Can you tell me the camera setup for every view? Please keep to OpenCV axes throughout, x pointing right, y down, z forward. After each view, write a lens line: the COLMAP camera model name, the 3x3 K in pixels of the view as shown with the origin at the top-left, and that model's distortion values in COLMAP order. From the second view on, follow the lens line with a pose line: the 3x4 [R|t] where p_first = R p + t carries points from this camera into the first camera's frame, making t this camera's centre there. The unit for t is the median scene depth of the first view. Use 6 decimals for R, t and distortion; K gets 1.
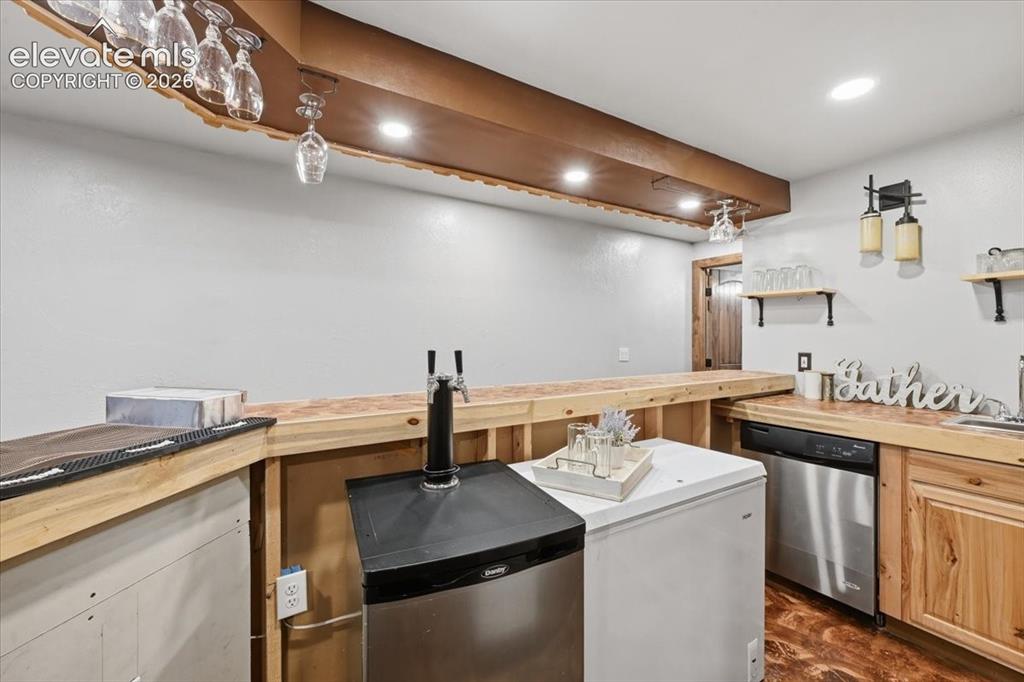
lens RADIAL K [[424.5, 0, 512.3], [0, 424.5, 336.4], [0, 0, 1]] dist [0.001352, 0.000145]
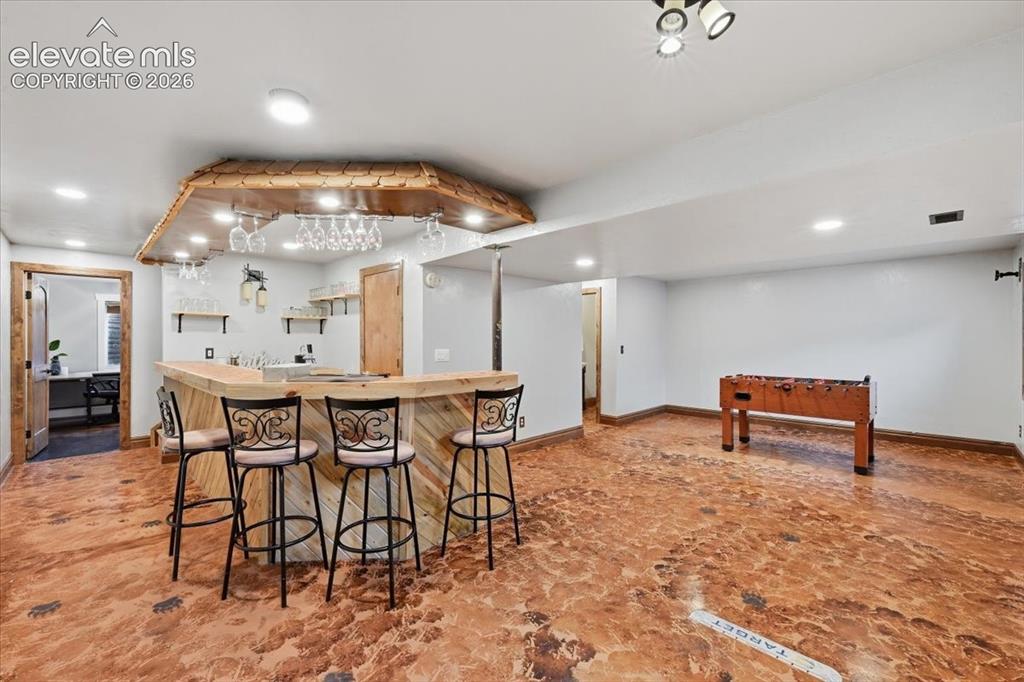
lens RADIAL K [[424.5, 0, 512.1], [0, 424.5, 340.4], [0, 0, 1]] dist [0.001352, 0.000145]
pose [[-0.234499, -0.002395, 0.972114, -1.357285], [-0.002586, 0.999995, 0.001840, -0.000231], [-0.972113, -0.002083, -0.234504, 0.183290]]
